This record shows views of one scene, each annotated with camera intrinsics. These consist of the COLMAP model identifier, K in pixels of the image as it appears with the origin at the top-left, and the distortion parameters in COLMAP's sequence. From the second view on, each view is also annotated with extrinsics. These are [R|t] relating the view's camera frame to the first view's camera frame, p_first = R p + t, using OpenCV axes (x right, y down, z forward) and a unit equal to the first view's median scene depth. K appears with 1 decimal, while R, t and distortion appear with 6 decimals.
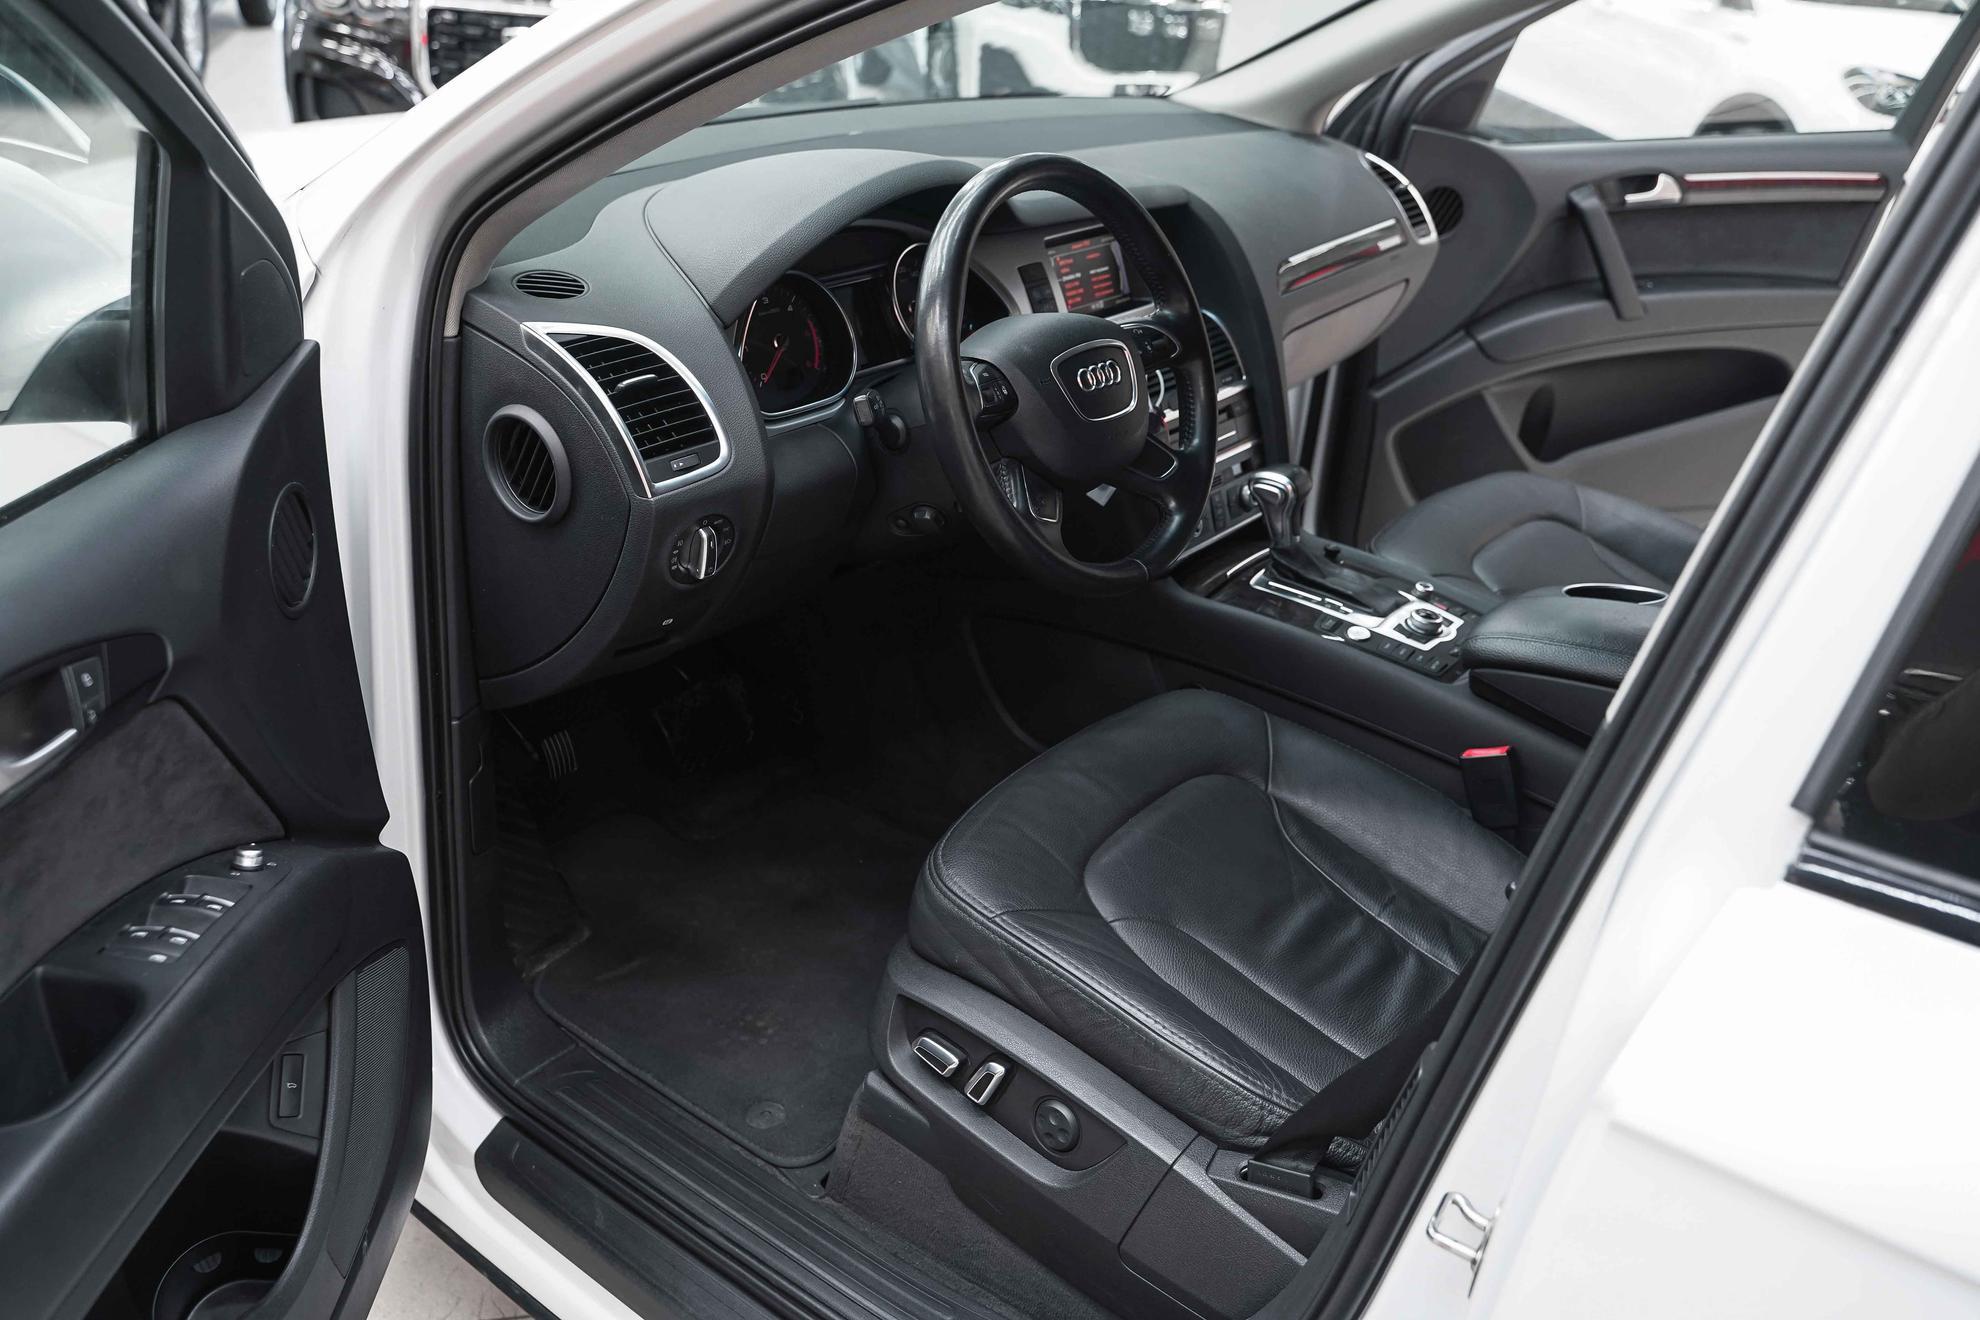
lens RADIAL K [[1660.7, 0, 993.7], [0, 1660.7, 615.1], [0, 0, 1]] dist [-0.007157, -0.002969]
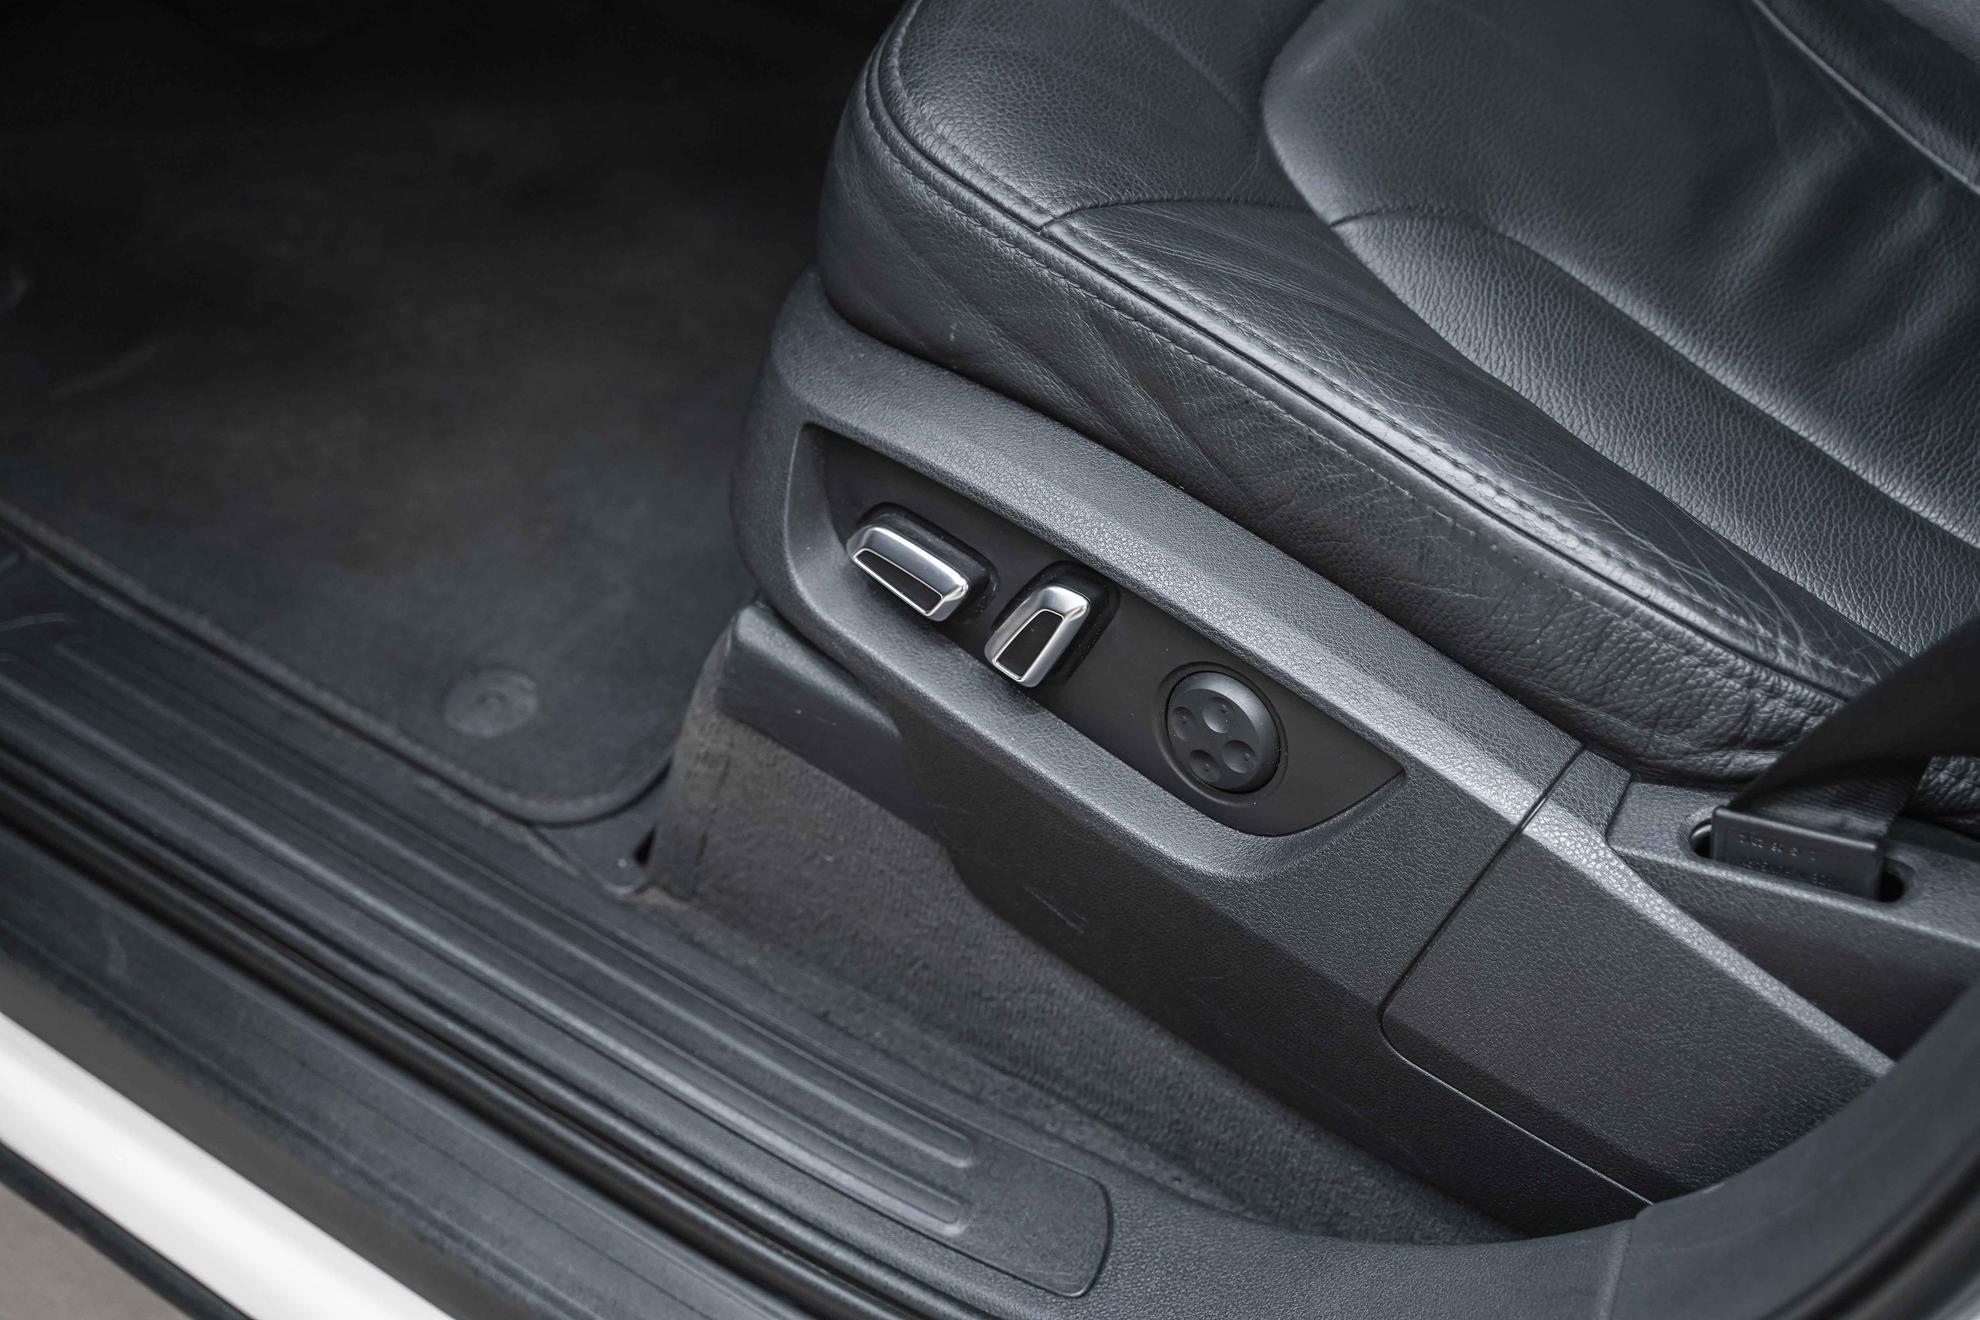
lens RADIAL K [[3367.6, 0, 990.0], [0, 3367.6, 660.0], [0, 0, 1]] dist [-0.003546, -0.112307]
pose [[0.999104, -0.036985, 0.020584, -0.032336], [0.028554, 0.947909, 0.317260, 0.027856], [-0.031245, -0.316387, 0.948115, 0.217616]]
